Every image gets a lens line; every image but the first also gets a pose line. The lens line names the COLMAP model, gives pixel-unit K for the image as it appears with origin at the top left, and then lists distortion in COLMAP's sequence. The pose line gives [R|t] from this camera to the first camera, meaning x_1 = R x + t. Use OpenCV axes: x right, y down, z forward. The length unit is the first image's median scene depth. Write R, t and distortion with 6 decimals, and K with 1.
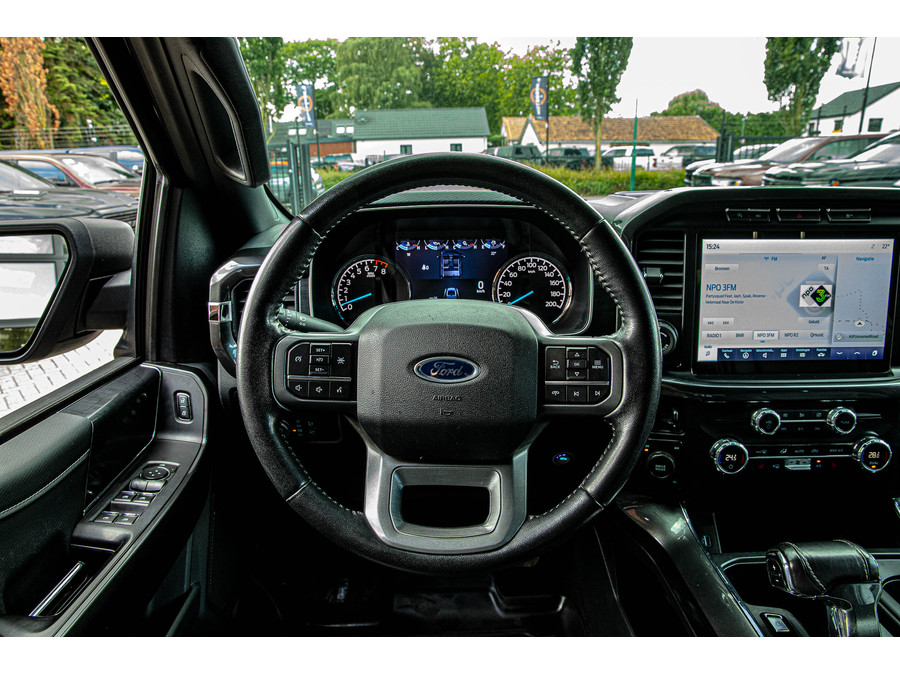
lens RADIAL K [[604.4, 0, 450.0], [0, 604.4, 337.5], [0, 0, 1]] dist [-0.124929, 0.094017]
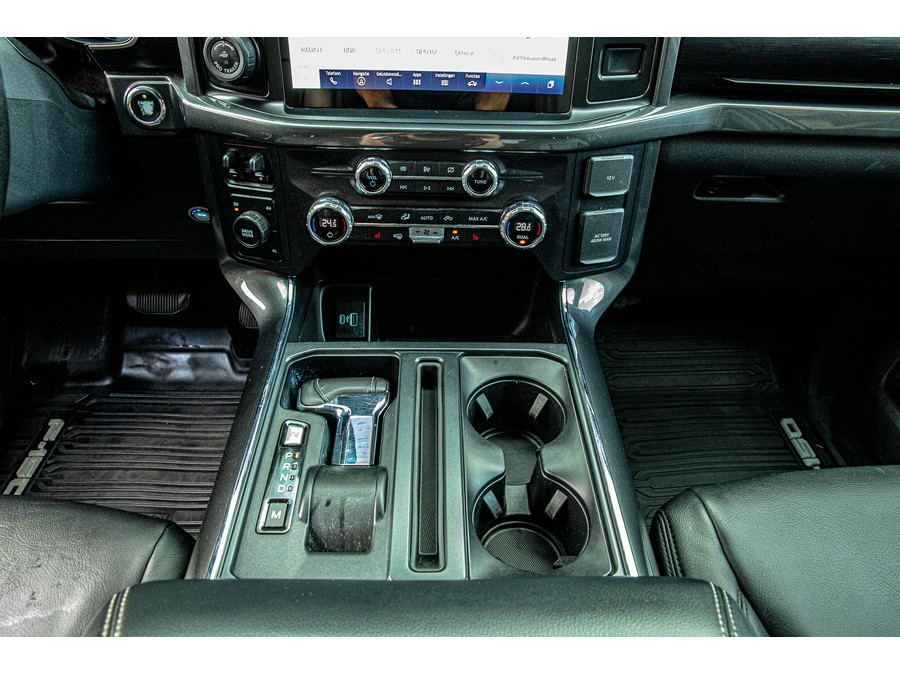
lens RADIAL K [[614.7, 0, 450.0], [0, 614.7, 337.5], [0, 0, 1]] dist [-0.112413, 0.082056]
pose [[0.999232, 0.019507, 0.033970, 0.512427], [-0.031759, 0.911081, 0.411002, 0.008813], [-0.022932, -0.411766, 0.911001, 0.184909]]
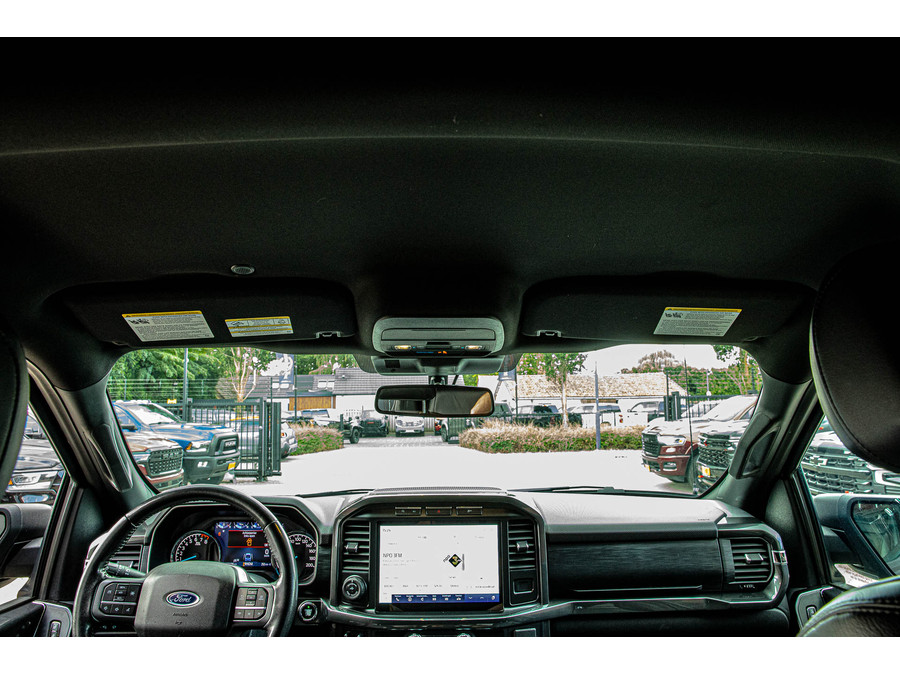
lens RADIAL K [[614.7, 0, 450.0], [0, 614.7, 337.5], [0, 0, 1]] dist [-0.112413, 0.082056]
pose [[0.999566, 0.010612, 0.027490, 0.485350], [0.001303, 0.916076, -0.401003, 0.031855], [-0.029438, 0.400864, 0.915664, -0.687276]]
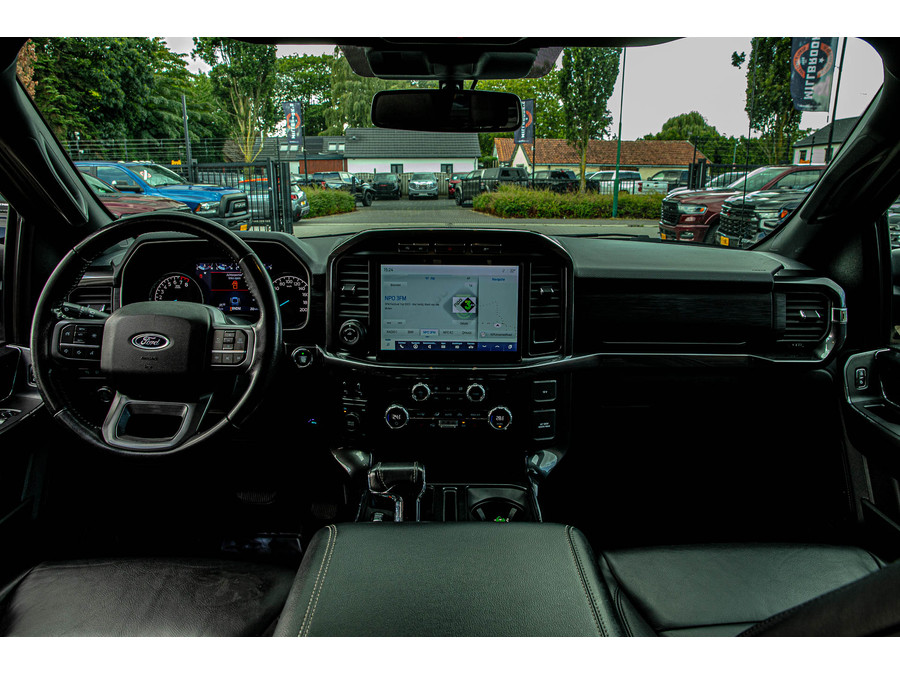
lens RADIAL K [[614.7, 0, 450.0], [0, 614.7, 337.5], [0, 0, 1]] dist [-0.112413, 0.082056]
pose [[0.999741, 0.019856, 0.011136, 0.493480], [-0.019459, 0.999210, -0.034665, 0.051073], [-0.011816, 0.034439, 0.999337, -0.415343]]
